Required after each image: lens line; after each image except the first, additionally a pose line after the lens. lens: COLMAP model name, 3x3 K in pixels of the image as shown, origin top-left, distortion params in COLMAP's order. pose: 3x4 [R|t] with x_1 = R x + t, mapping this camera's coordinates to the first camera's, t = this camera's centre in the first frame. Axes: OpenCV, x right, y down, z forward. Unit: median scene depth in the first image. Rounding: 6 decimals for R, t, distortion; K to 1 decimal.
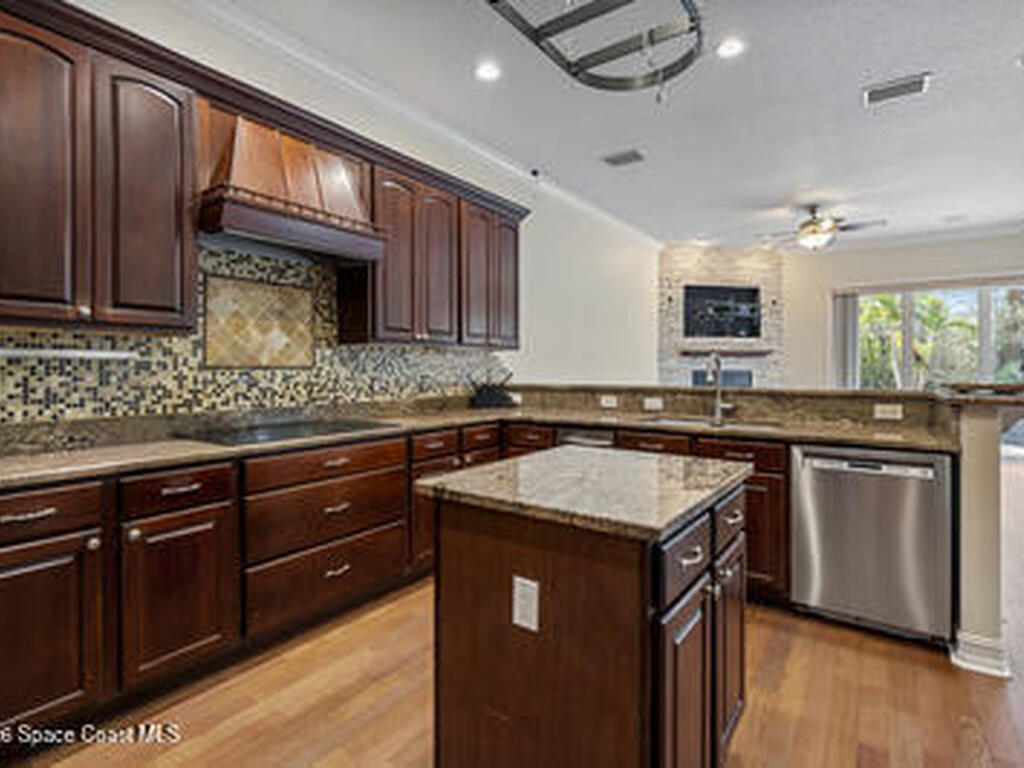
lens RADIAL K [[522.4, 0, 517.4], [0, 522.4, 369.3], [0, 0, 1]] dist [-0.004725, 0.000851]
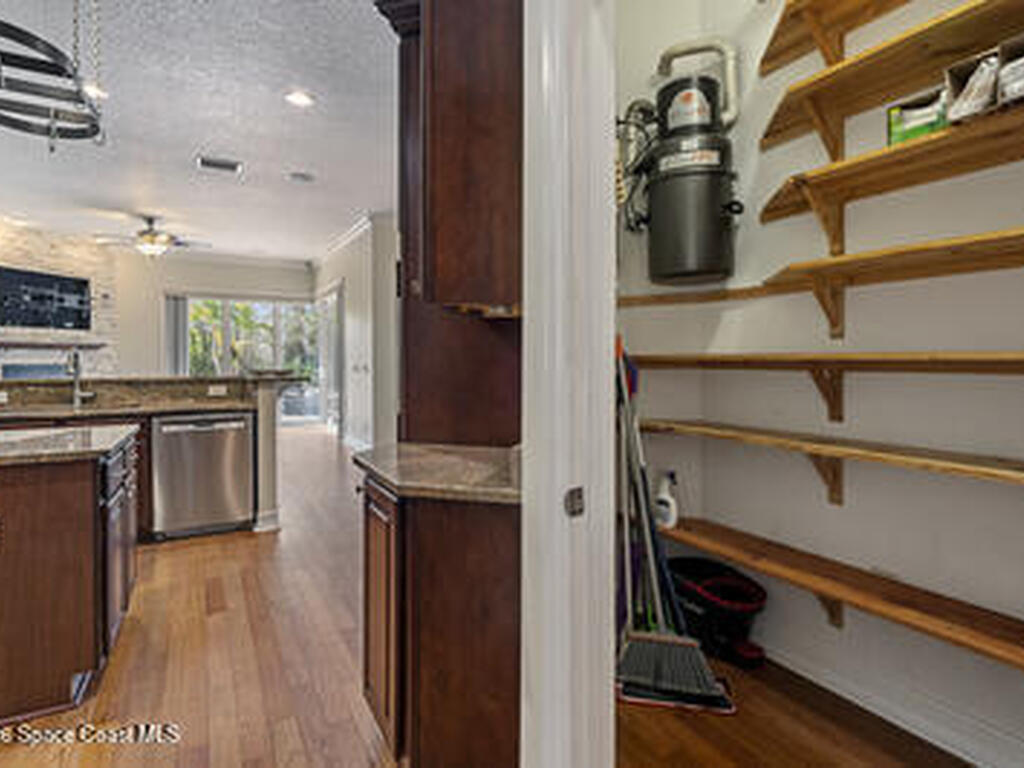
lens RADIAL K [[522.4, 0, 510.7], [0, 522.4, 360.3], [0, 0, 1]] dist [-0.004725, 0.000851]
pose [[0.414132, -0.004640, 0.910205, -0.137632], [0.008104, 0.999966, 0.001410, 0.000697], [-0.910181, 0.006792, 0.414156, -0.175886]]
